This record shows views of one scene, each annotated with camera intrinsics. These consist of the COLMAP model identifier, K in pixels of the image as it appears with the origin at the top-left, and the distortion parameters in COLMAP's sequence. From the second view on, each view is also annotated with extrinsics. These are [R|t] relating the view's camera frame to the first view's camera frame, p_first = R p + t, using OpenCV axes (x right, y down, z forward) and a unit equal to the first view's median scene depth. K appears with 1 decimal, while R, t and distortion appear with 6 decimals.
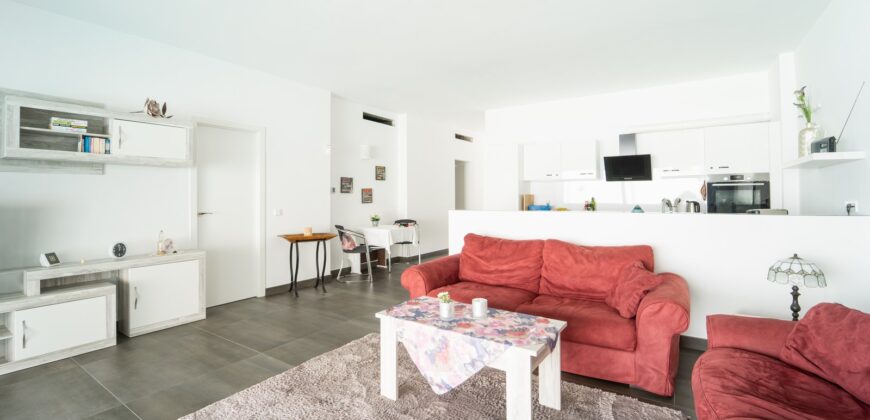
lens RADIAL K [[383.3, 0, 423.7], [0, 383.3, 195.5], [0, 0, 1]] dist [-0.009333, -0.002846]
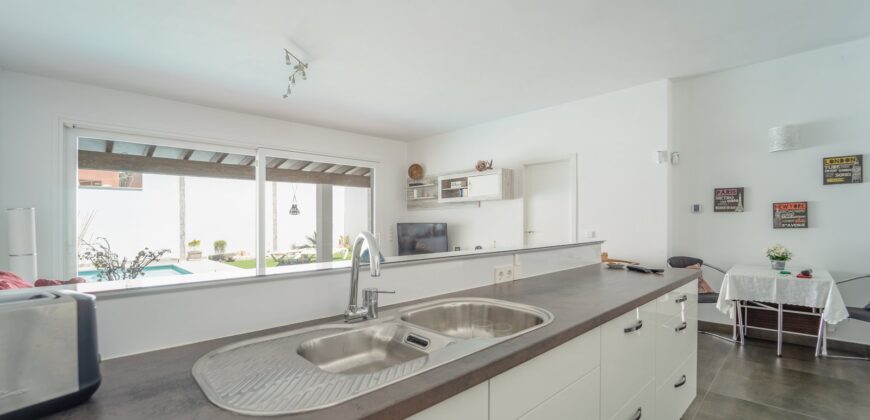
lens RADIAL K [[383.3, 0, 420.7], [0, 383.3, 225.3], [0, 0, 1]] dist [-0.009333, -0.002846]
pose [[-0.210082, 0.021626, -0.977444, 0.929872], [0.018280, 0.999667, 0.018189, -0.007865], [0.977513, -0.014047, -0.210408, 1.053689]]
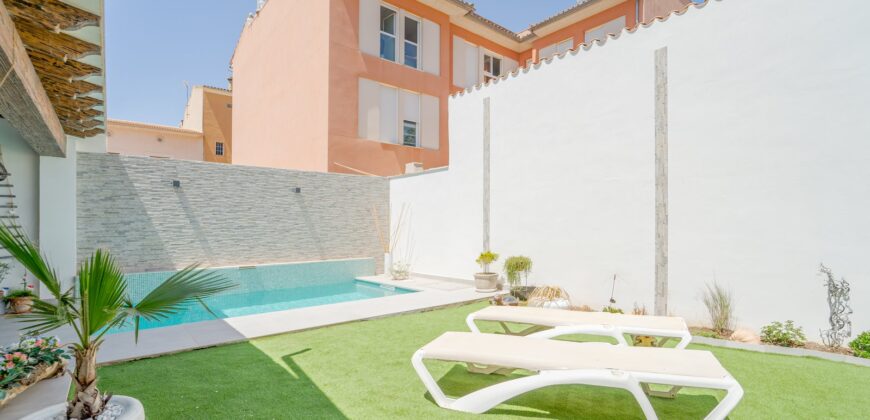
lens RADIAL K [[383.3, 0, 452.4], [0, 383.3, 219.5], [0, 0, 1]] dist [-0.009333, -0.002846]
pose [[-0.969437, 0.022227, 0.244331, -2.211134], [0.016236, 0.999517, -0.026506, 0.043466], [-0.244802, -0.021729, -0.969330, 0.122651]]
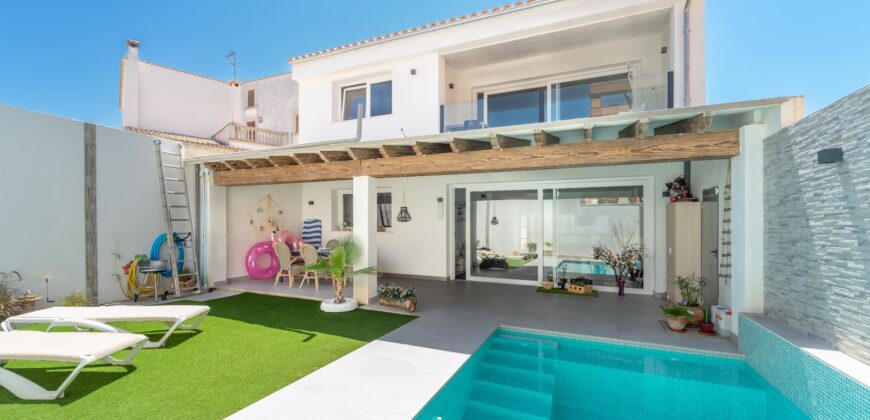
lens RADIAL K [[363.9, 0, 436.6], [0, 363.9, 213.3], [0, 0, 1]] dist [-0.000131, 0.000105]
pose [[0.982312, 0.022463, 0.185898, -1.480175], [-0.015905, 0.999200, -0.036694, -0.031780], [-0.186574, 0.033088, 0.981884, -1.835002]]
